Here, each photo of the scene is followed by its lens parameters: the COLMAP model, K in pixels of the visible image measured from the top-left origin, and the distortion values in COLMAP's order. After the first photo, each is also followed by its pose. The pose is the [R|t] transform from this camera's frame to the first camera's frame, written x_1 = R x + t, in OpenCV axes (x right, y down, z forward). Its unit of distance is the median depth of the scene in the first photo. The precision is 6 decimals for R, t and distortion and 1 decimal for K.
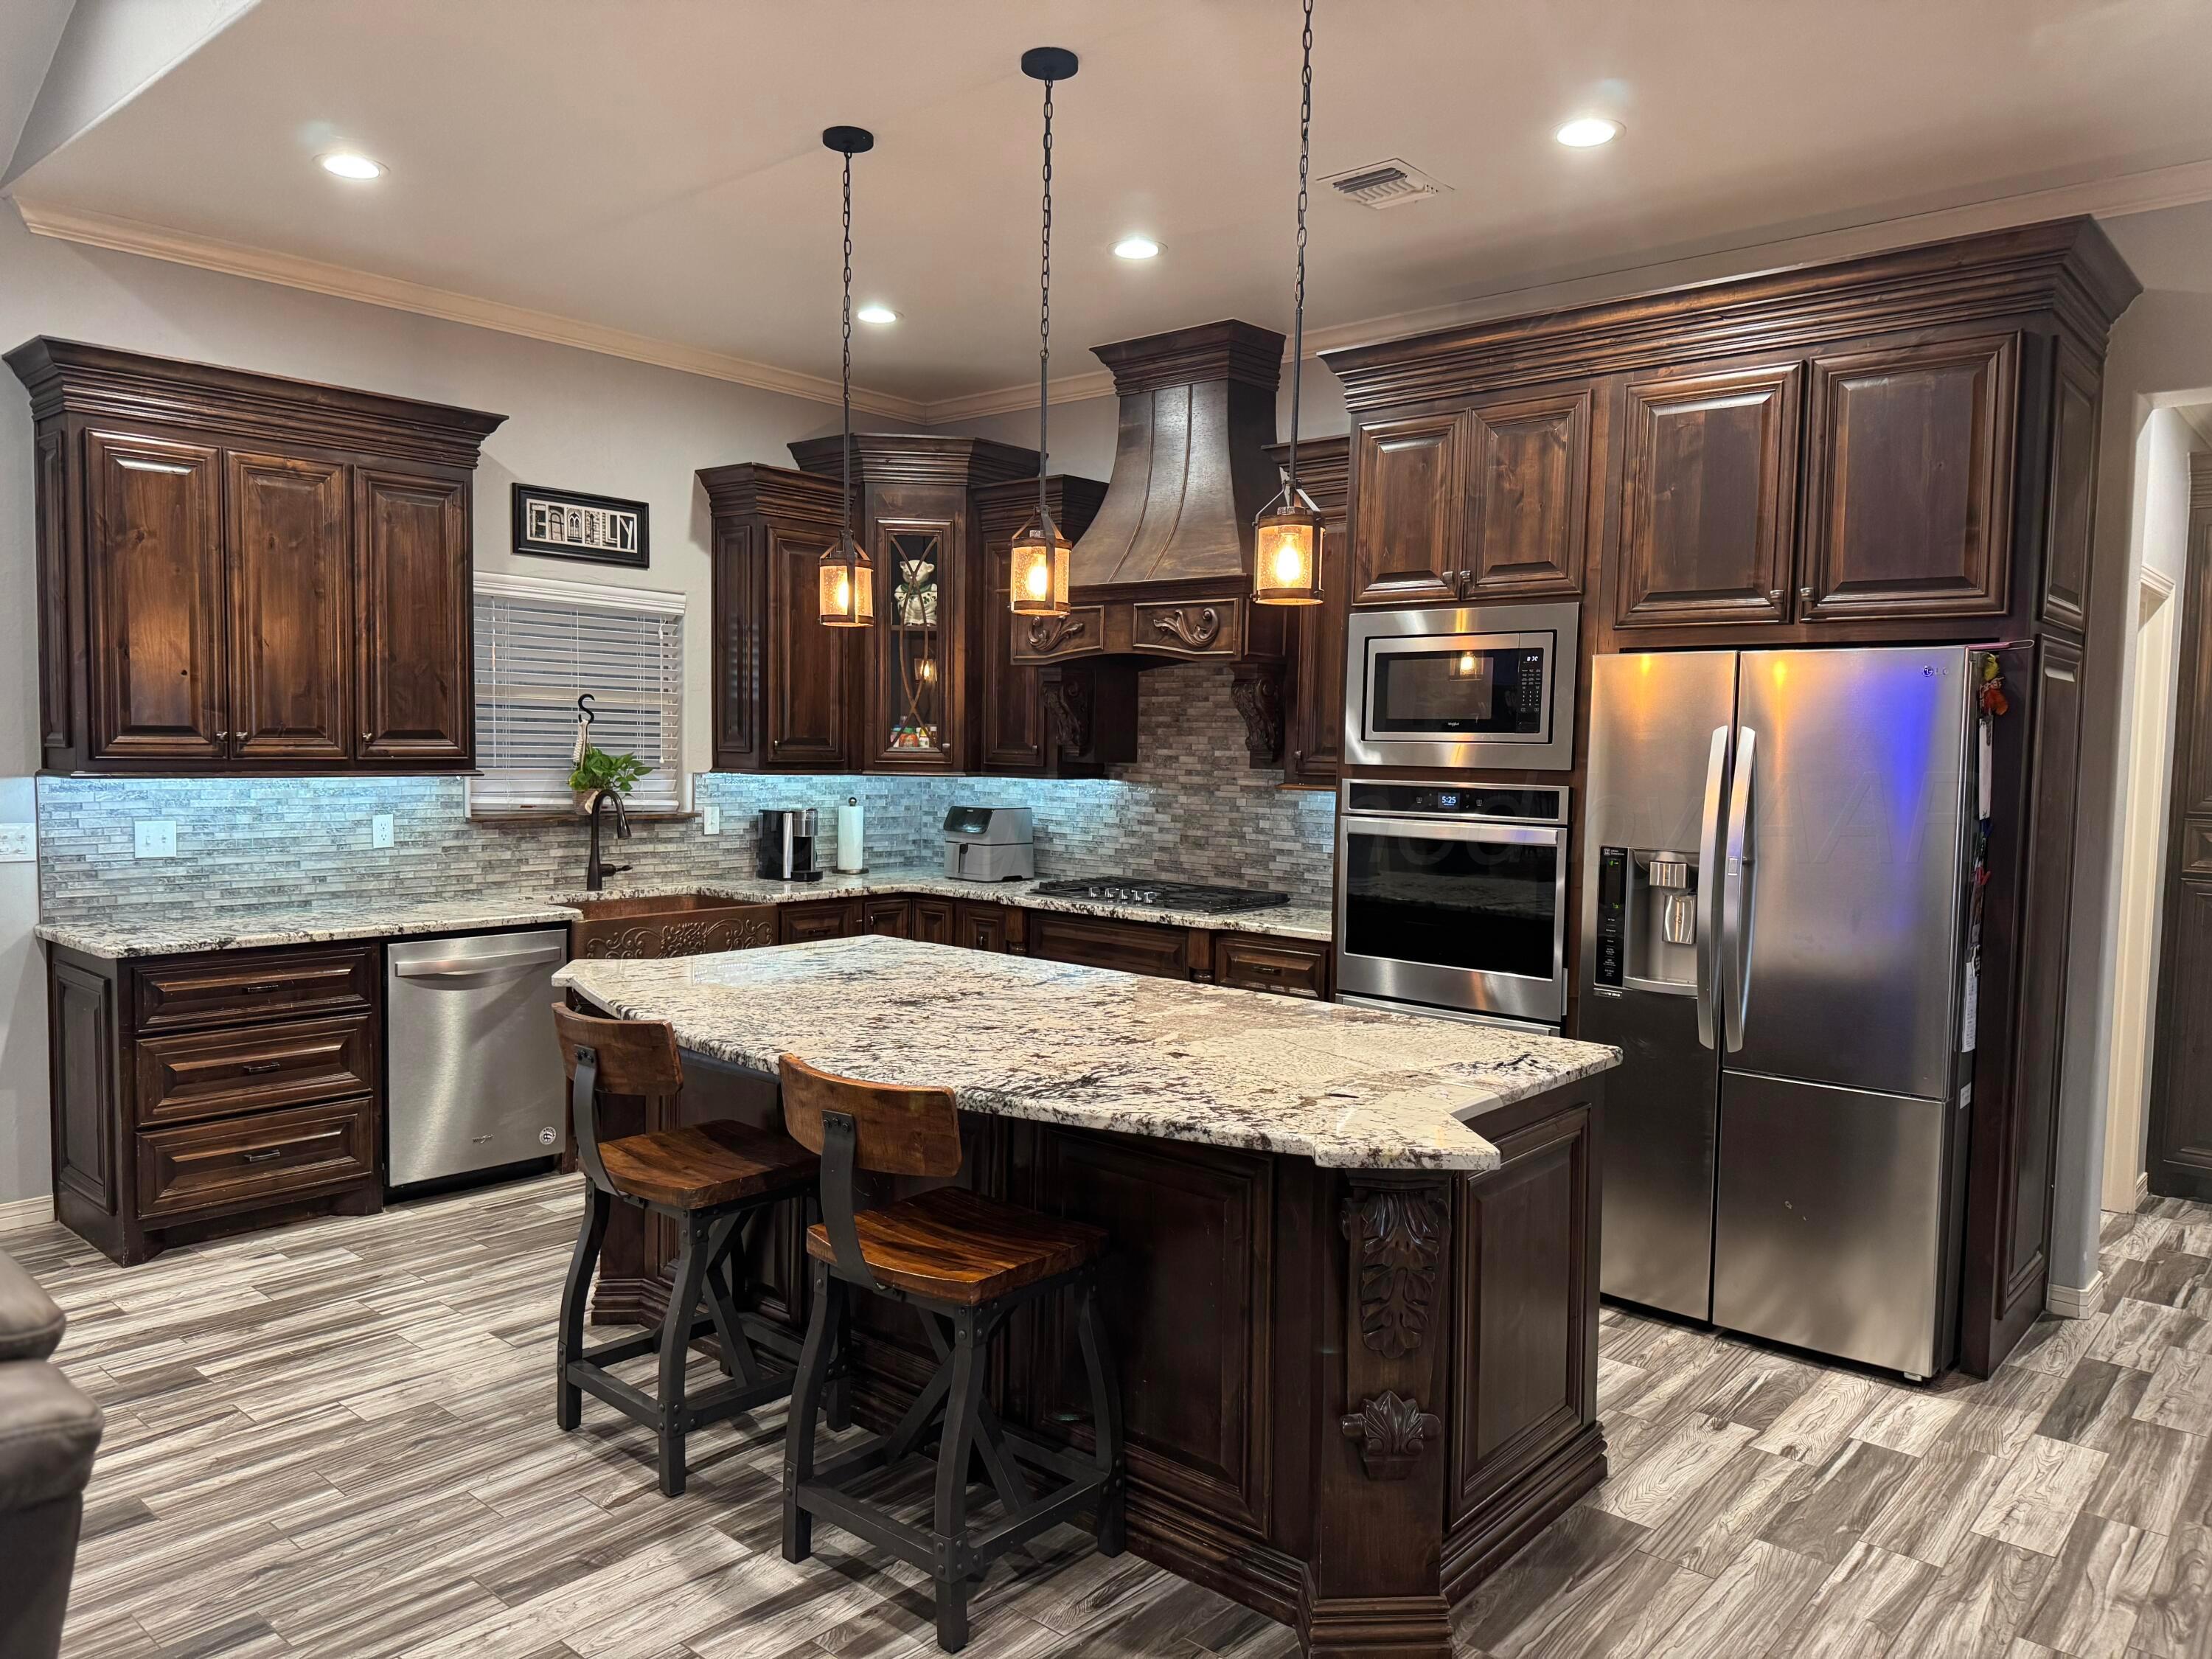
lens RADIAL K [[1554.4, 0, 1102.6], [0, 1554.4, 834.9], [0, 0, 1]] dist [-0.008277, -0.011648]
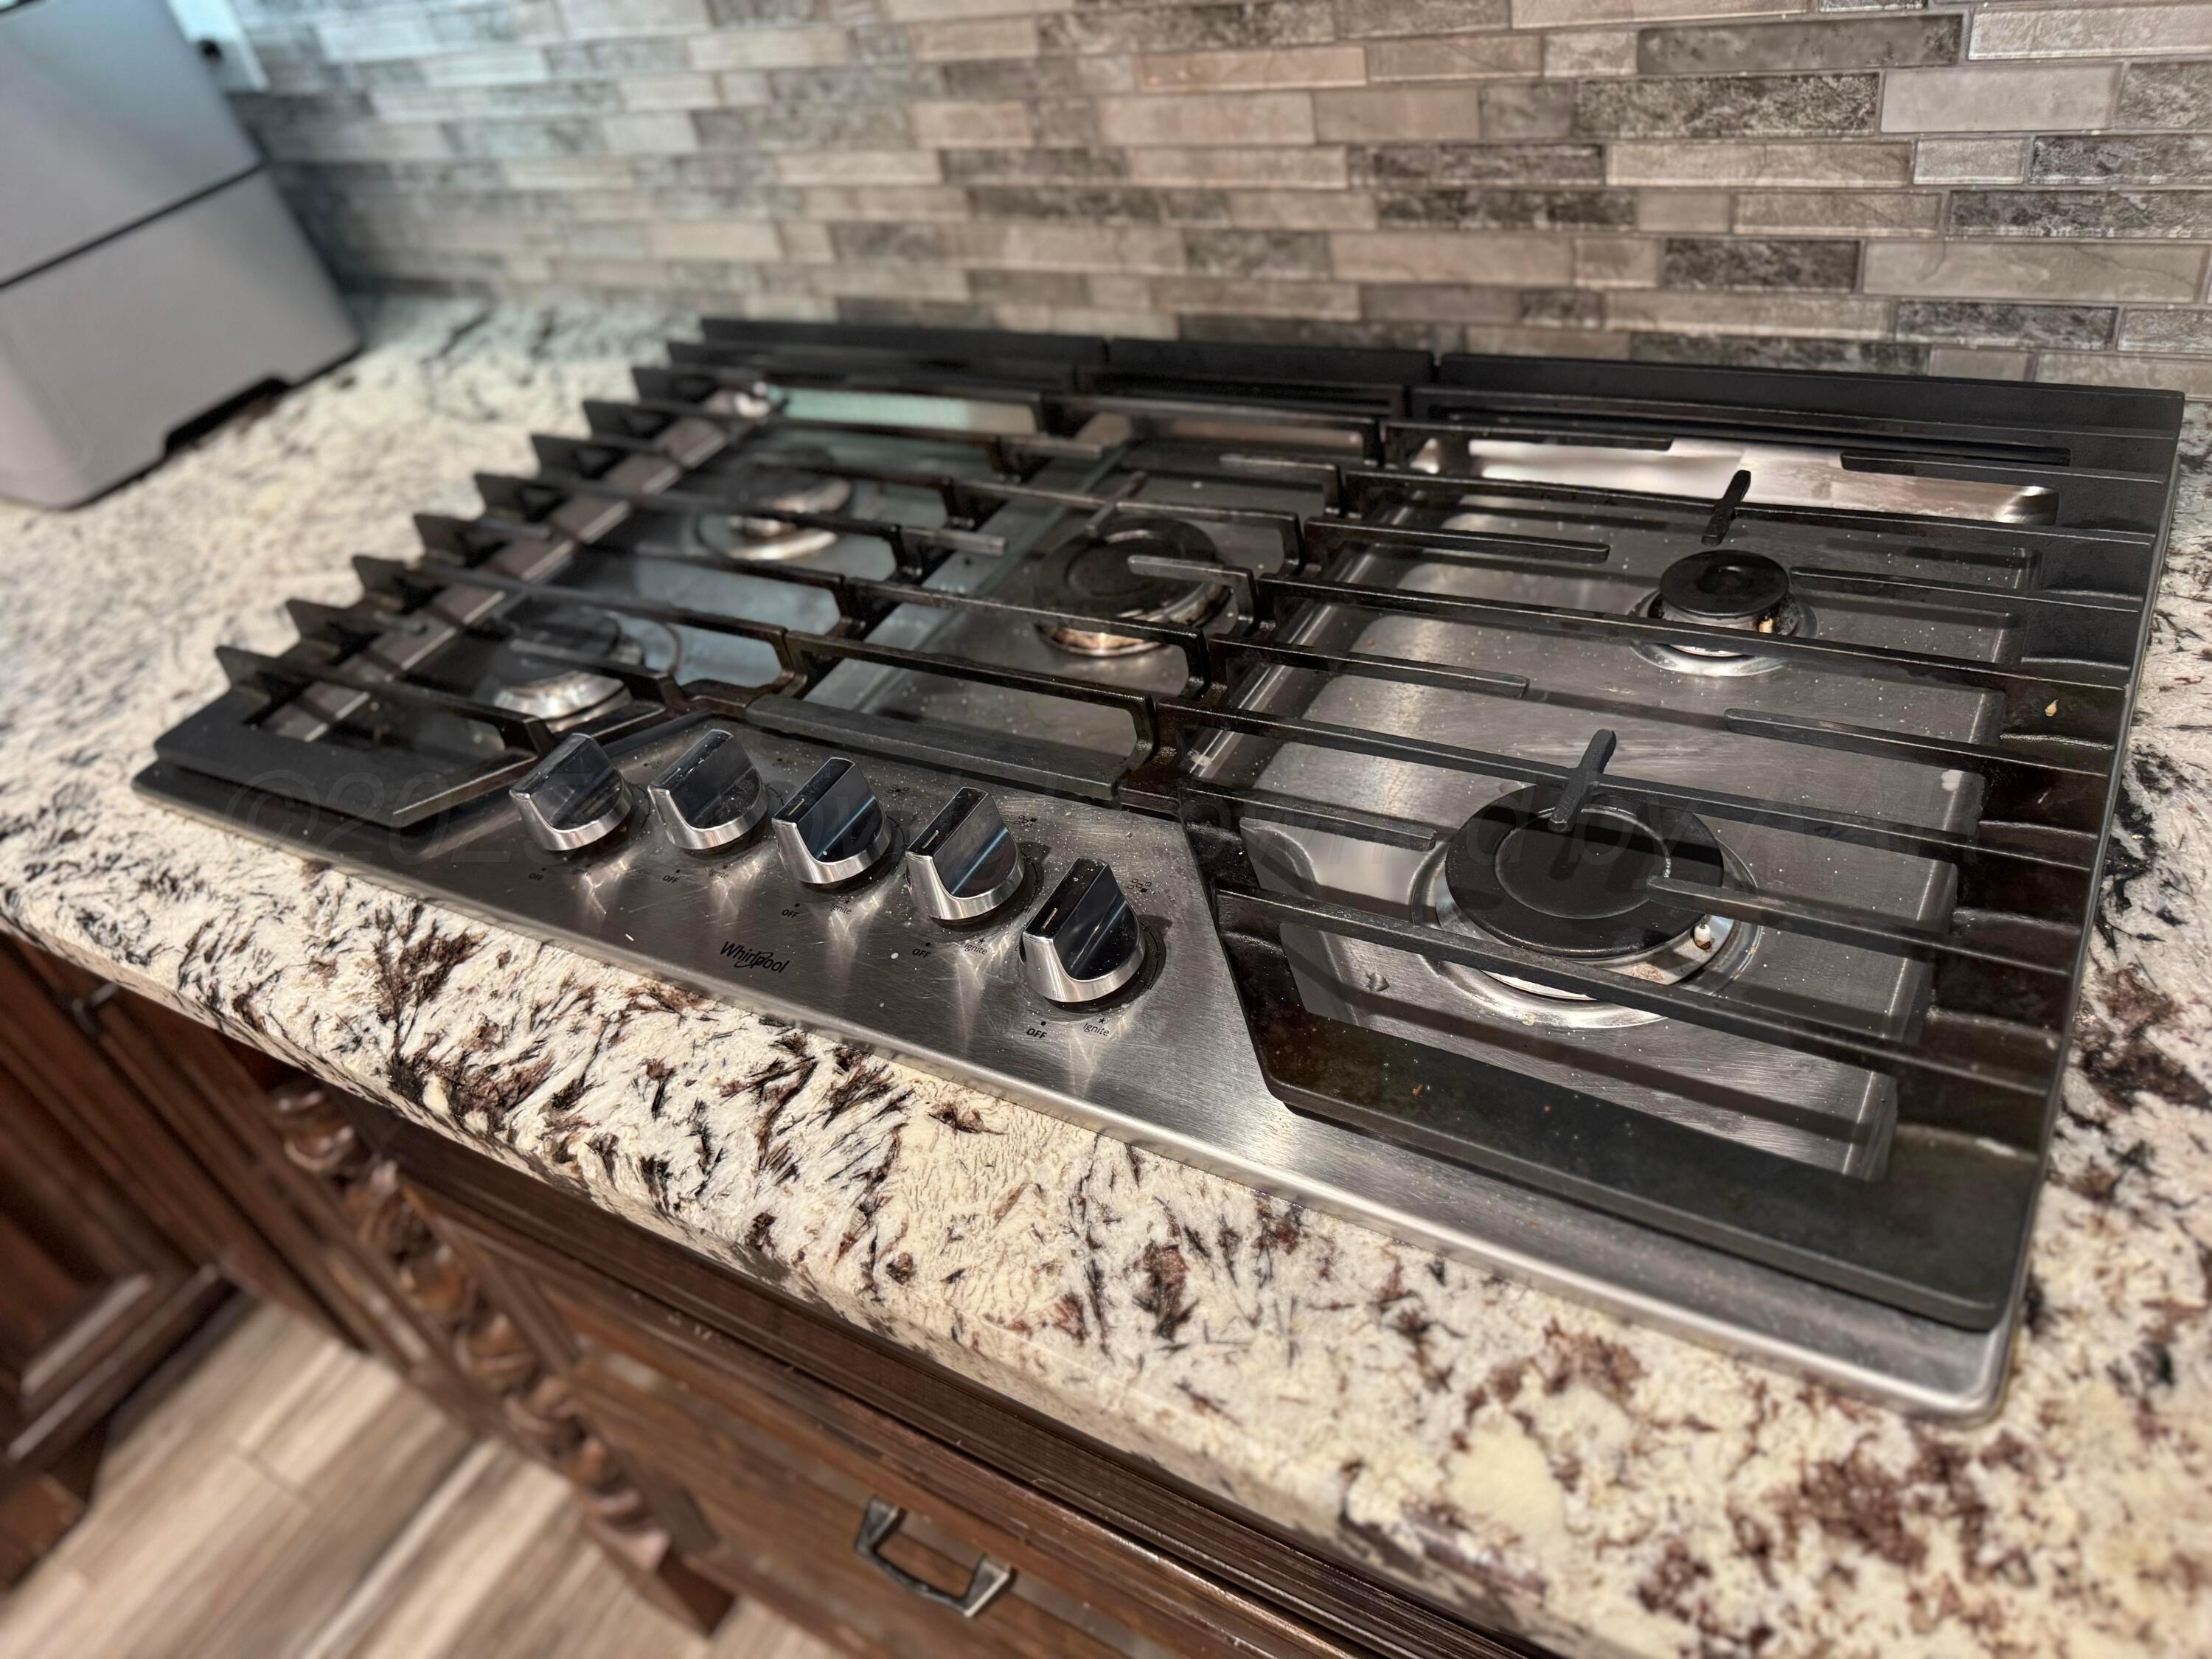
lens RADIAL K [[1554.4, 0, 1109.3], [0, 1554.4, 832.2], [0, 0, 1]] dist [-0.008277, -0.011648]
pose [[0.962808, -0.270110, 0.006391, 0.030584], [0.216131, 0.784162, 0.581703, -0.018222], [-0.162135, -0.558687, 0.813376, 0.829258]]
